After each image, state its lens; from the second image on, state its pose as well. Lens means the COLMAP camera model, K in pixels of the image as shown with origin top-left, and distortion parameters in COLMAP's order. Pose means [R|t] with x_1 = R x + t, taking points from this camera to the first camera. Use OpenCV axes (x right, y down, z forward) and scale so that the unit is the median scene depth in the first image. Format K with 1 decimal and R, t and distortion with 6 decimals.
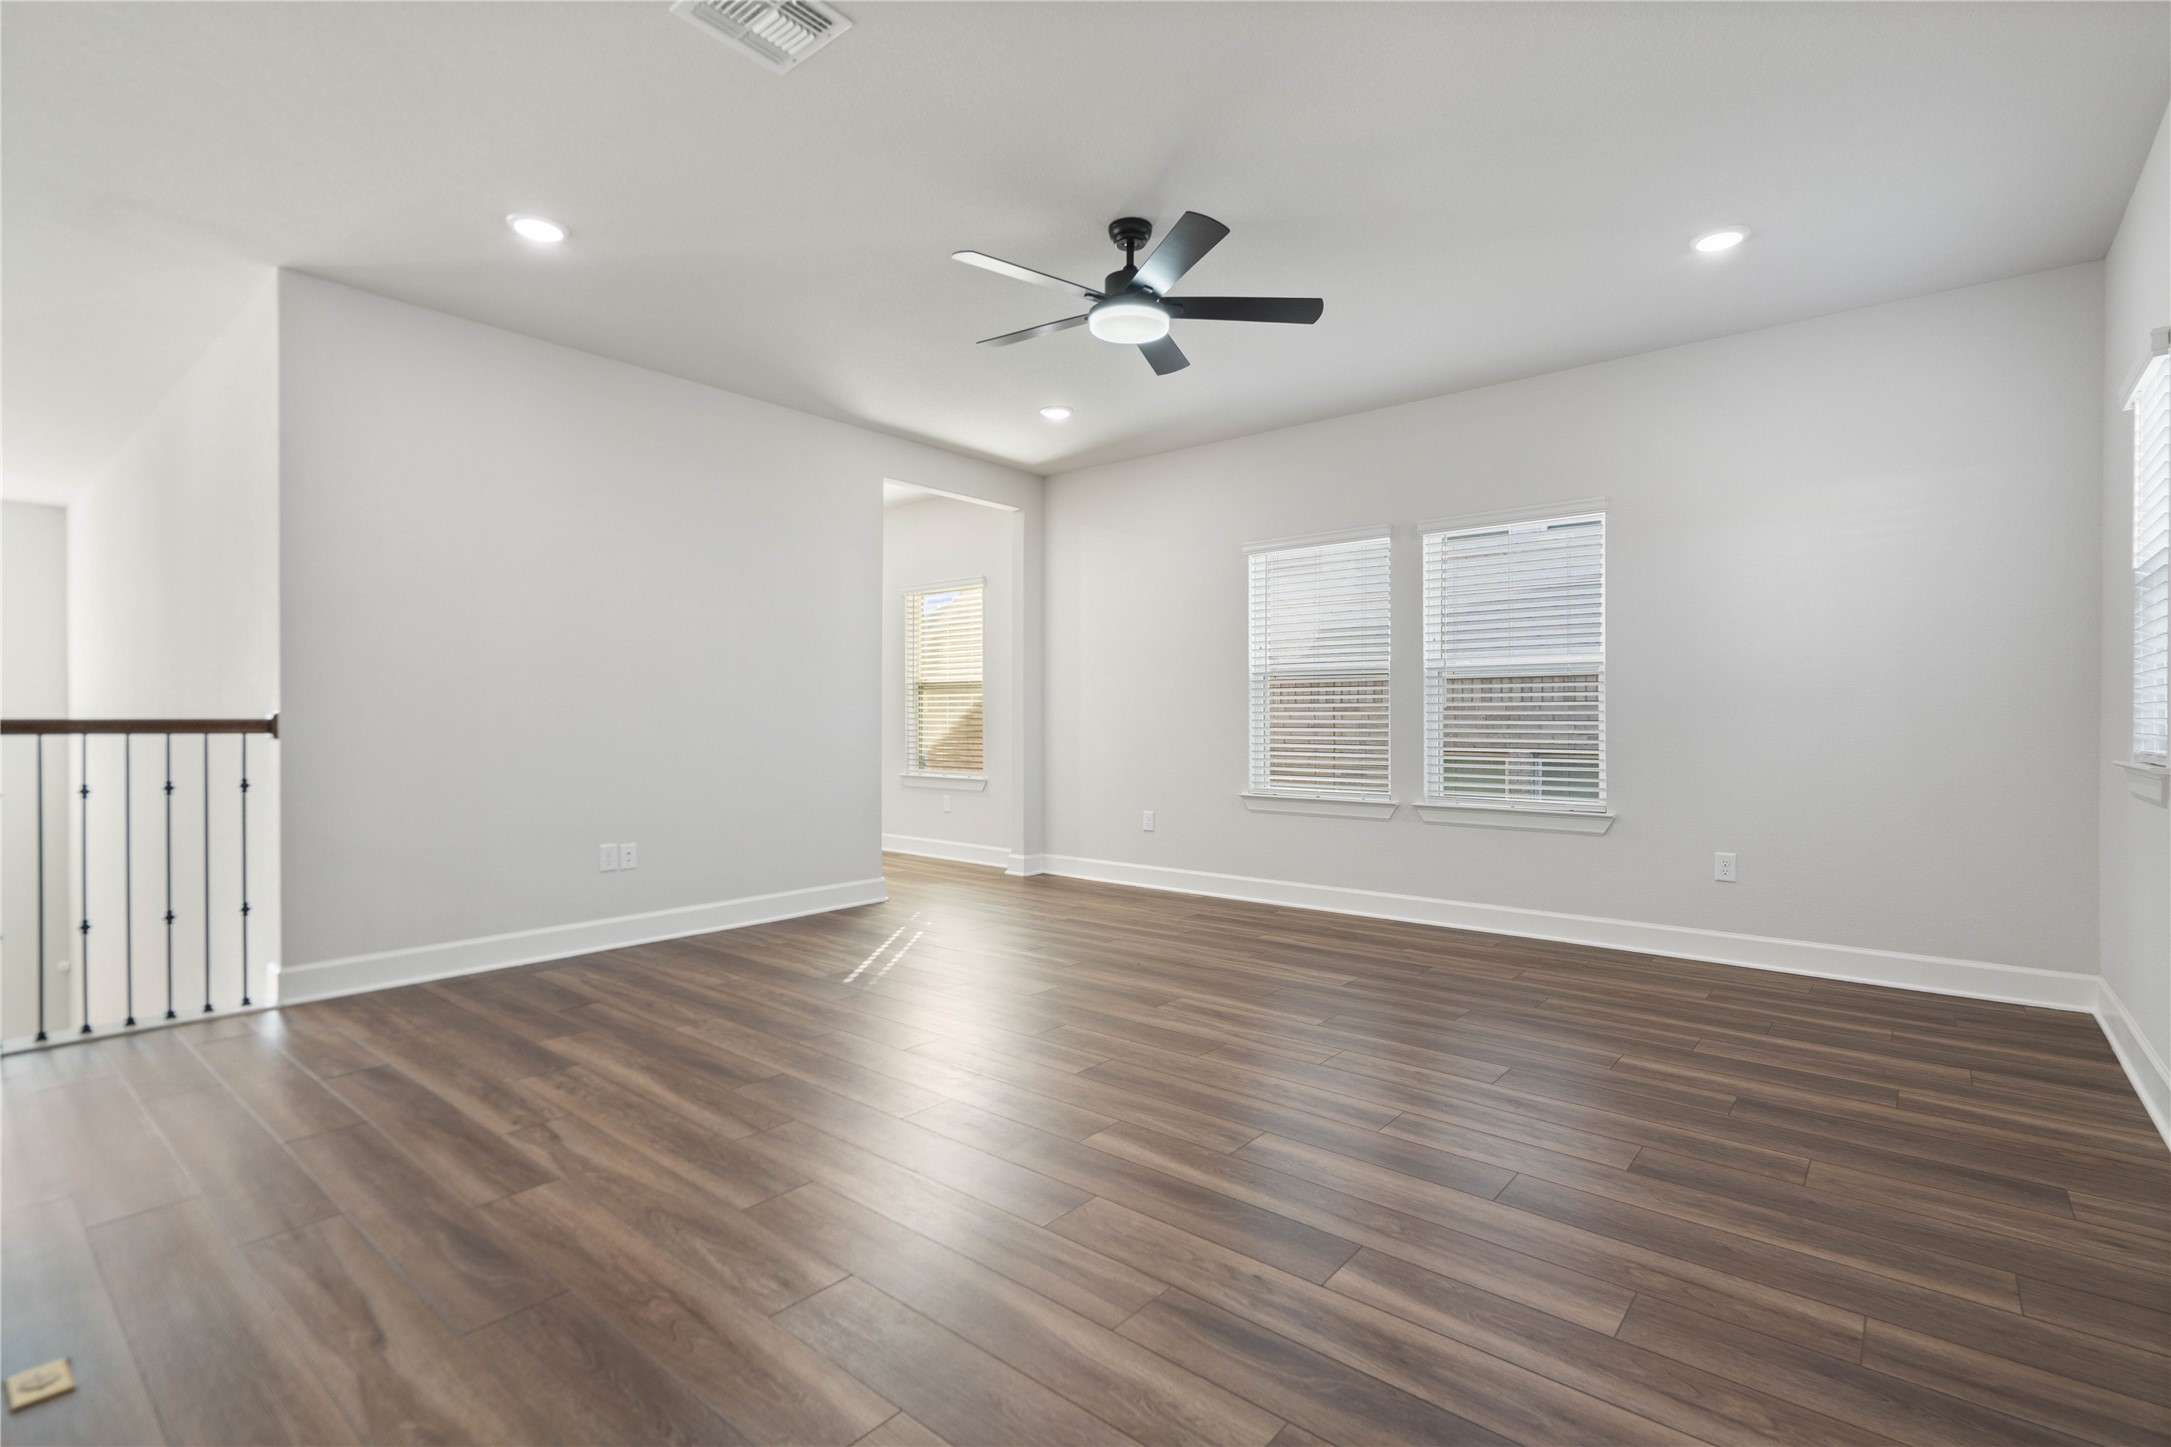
lens RADIAL K [[1002.3, 0, 1099.4], [0, 1002.3, 730.6], [0, 0, 1]] dist [-0.000103, 0.000431]
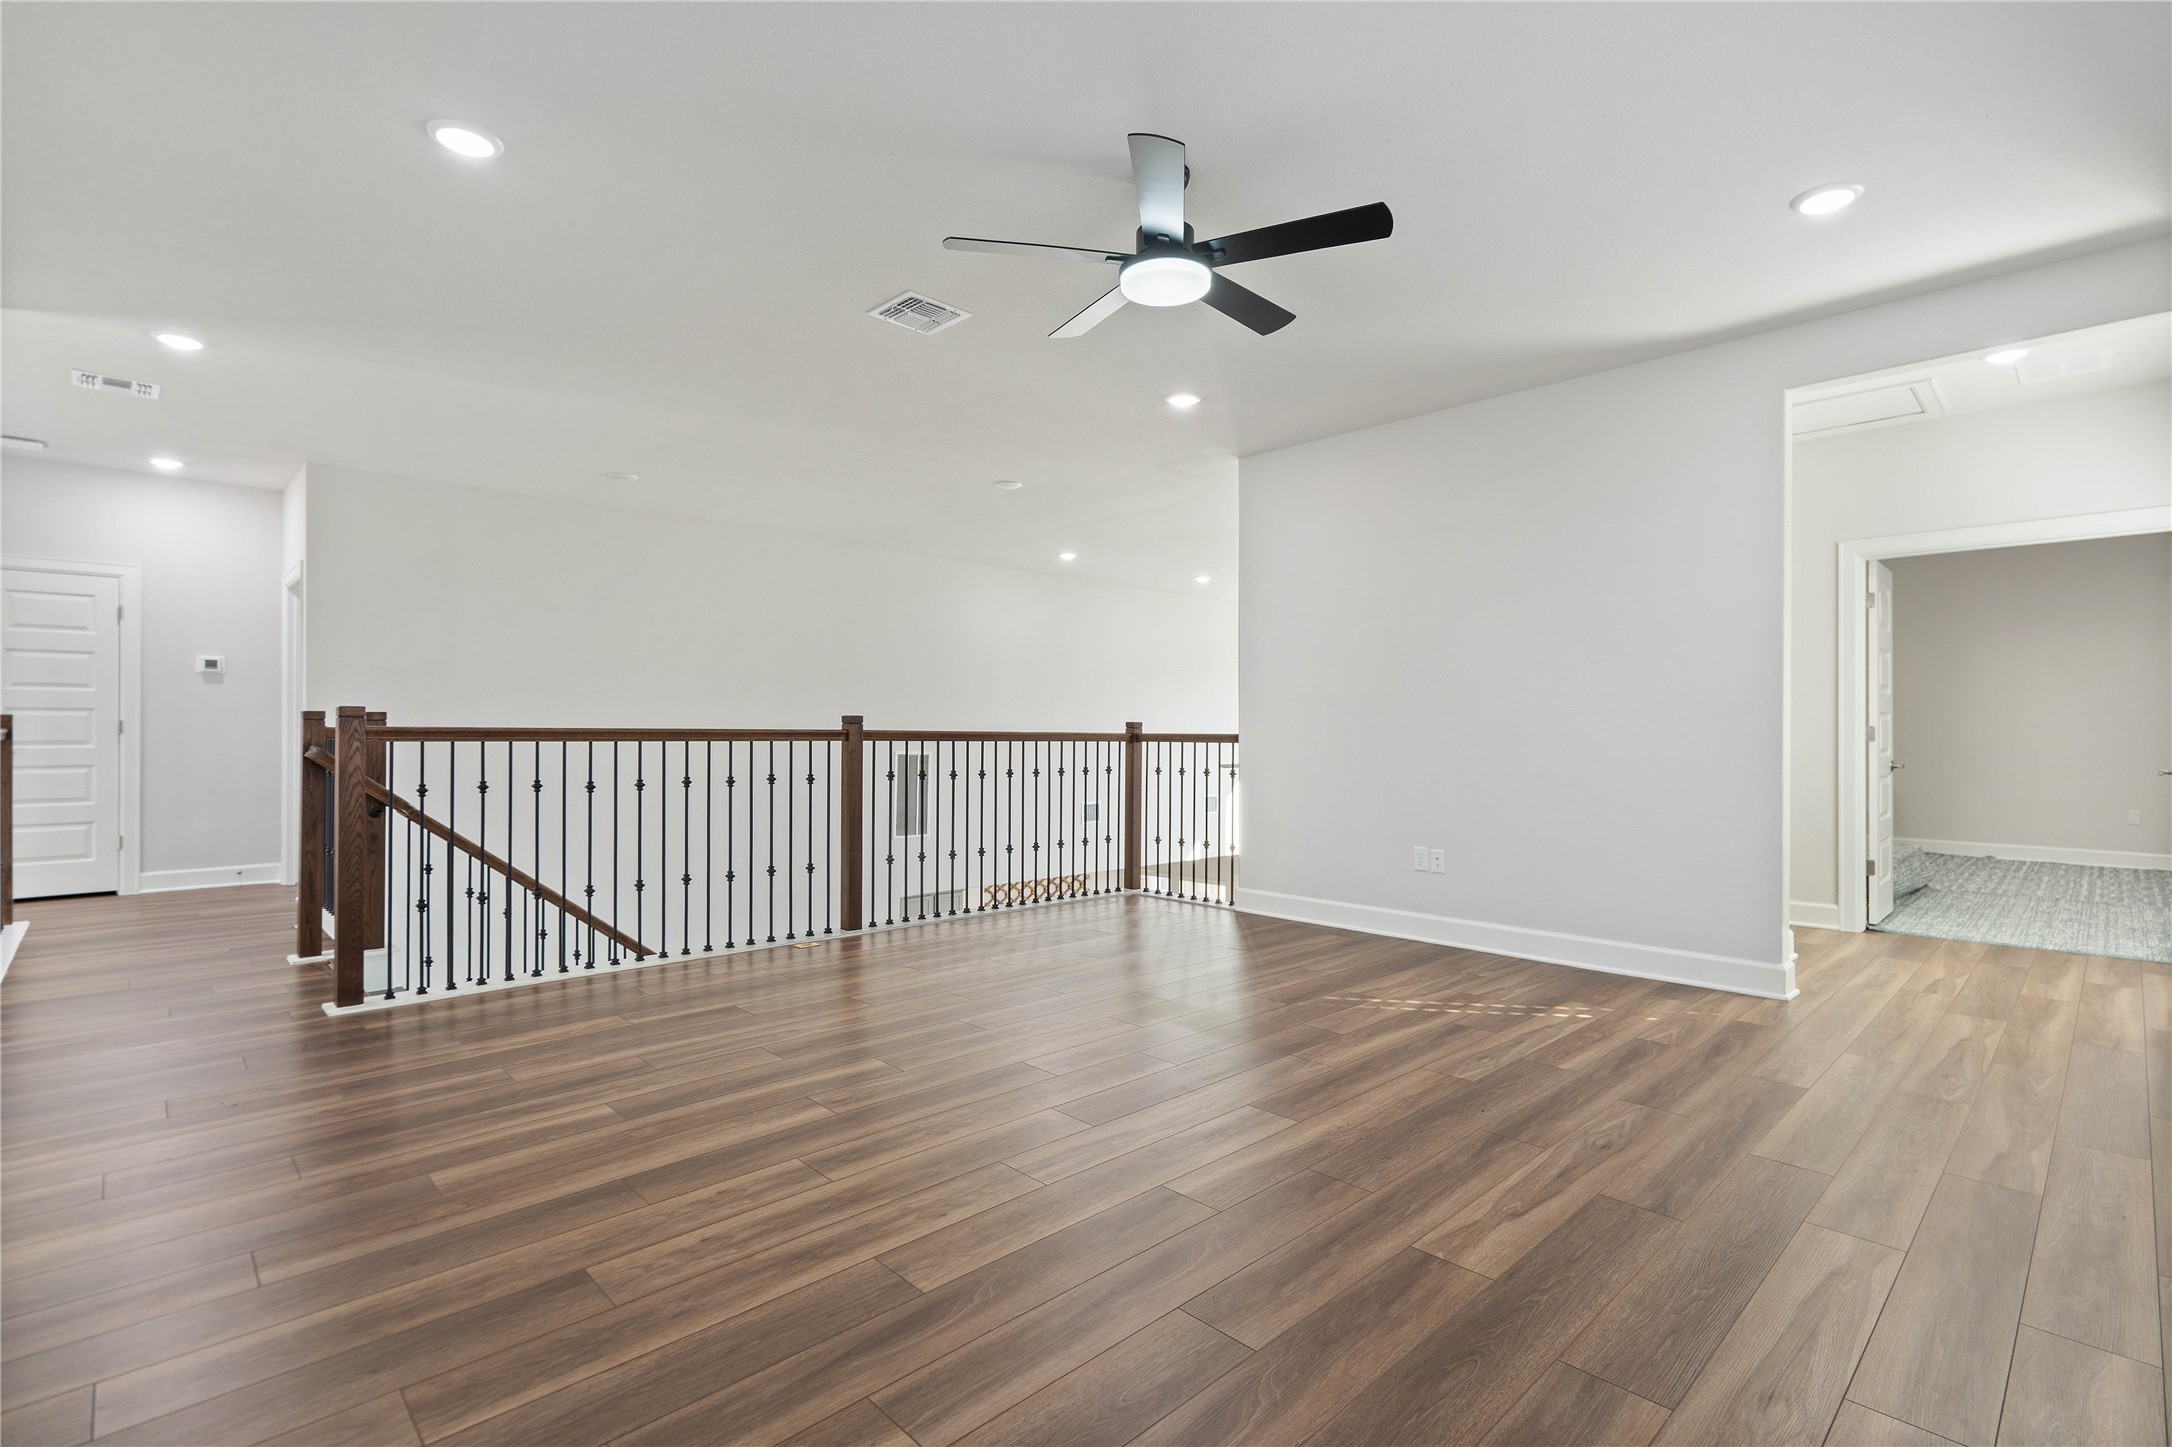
lens RADIAL K [[1002.7, 0, 1099.9], [0, 1002.7, 730.6], [0, 0, 1]] dist [-0.000103, 0.000431]
pose [[-0.109715, -0.005325, -0.993949, 1.240197], [-0.016595, 0.999856, -0.003525, -0.012137], [0.993825, 0.016107, -0.109788, 1.430040]]
